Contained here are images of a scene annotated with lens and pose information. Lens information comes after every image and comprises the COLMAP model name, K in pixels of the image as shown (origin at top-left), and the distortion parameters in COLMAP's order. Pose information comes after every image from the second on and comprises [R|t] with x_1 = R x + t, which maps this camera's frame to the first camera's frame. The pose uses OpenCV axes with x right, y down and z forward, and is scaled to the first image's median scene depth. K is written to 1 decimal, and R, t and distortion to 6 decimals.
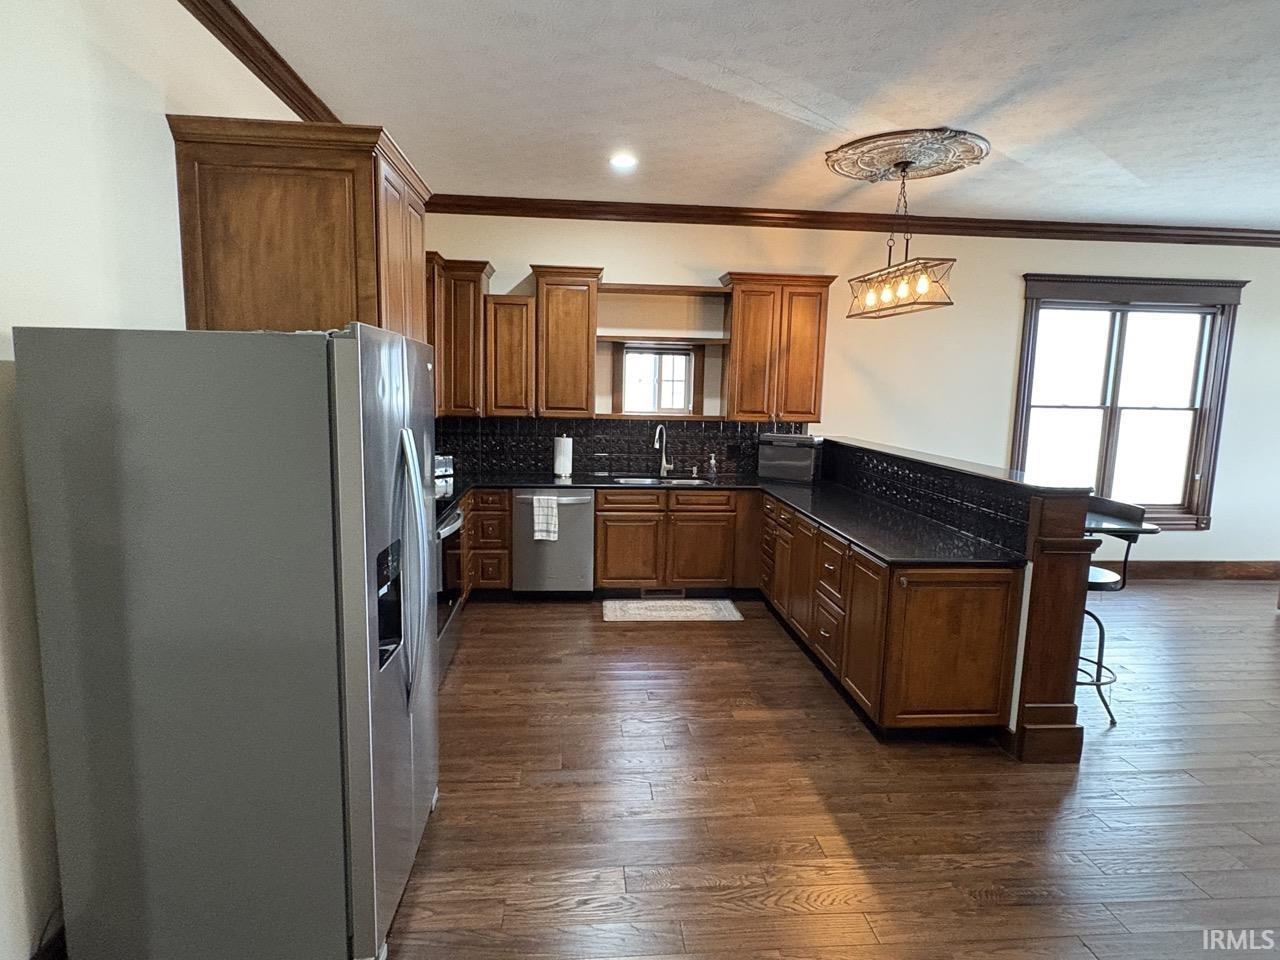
lens RADIAL K [[714.8, 0, 640.0], [0, 714.8, 480.0], [0, 0, 1]] dist [-0.001171, -0.000080]
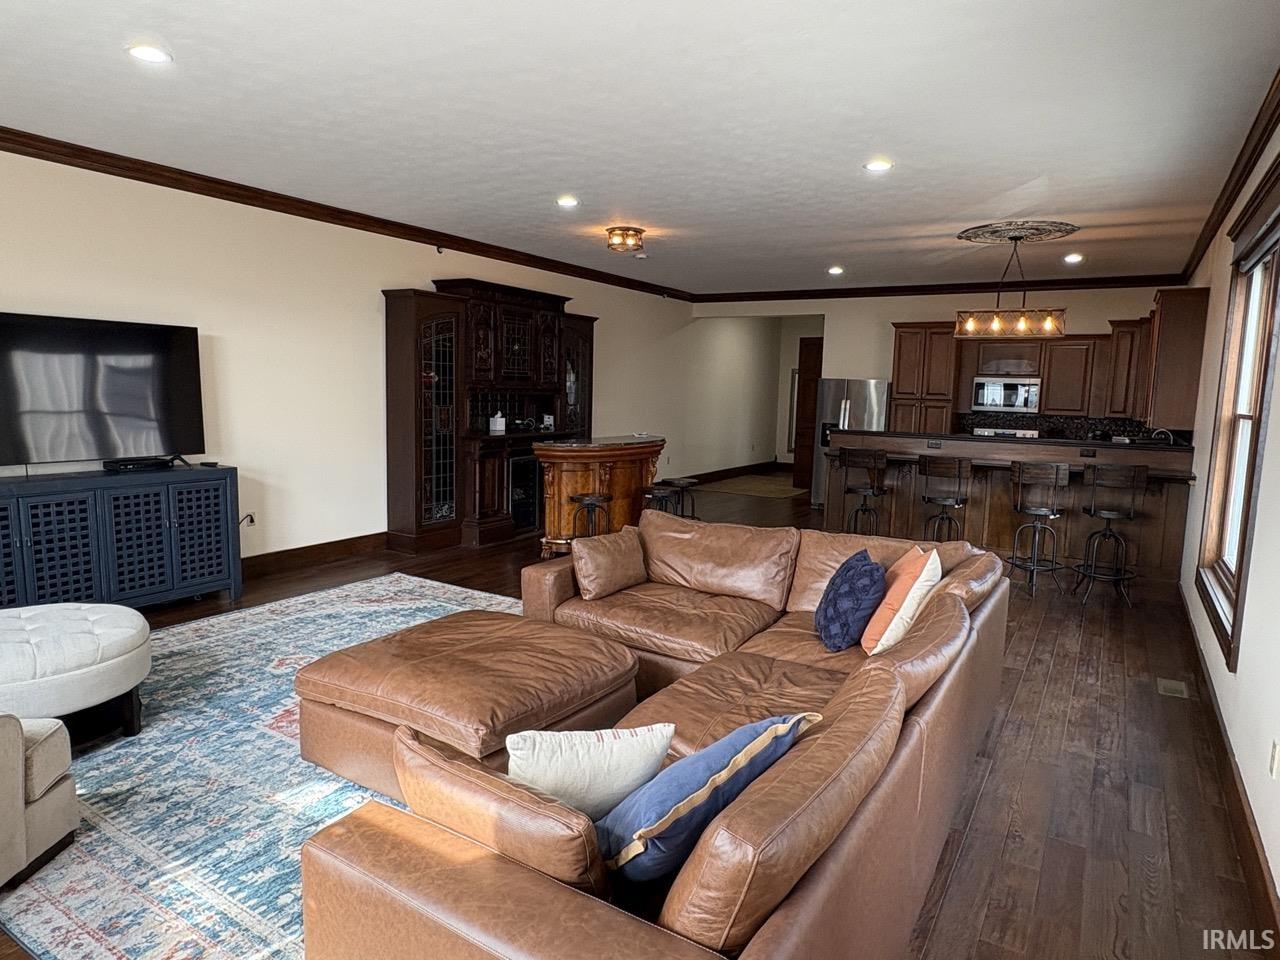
lens RADIAL K [[782.2, 0, 640.0], [0, 782.2, 480.0], [0, 0, 1]] dist [-0.004630, -0.000450]
pose [[-0.595916, 0.059814, -0.800816, 1.687002], [-0.140791, 0.973995, 0.177517, -0.100452], [0.790609, 0.218533, -0.571997, 1.059660]]
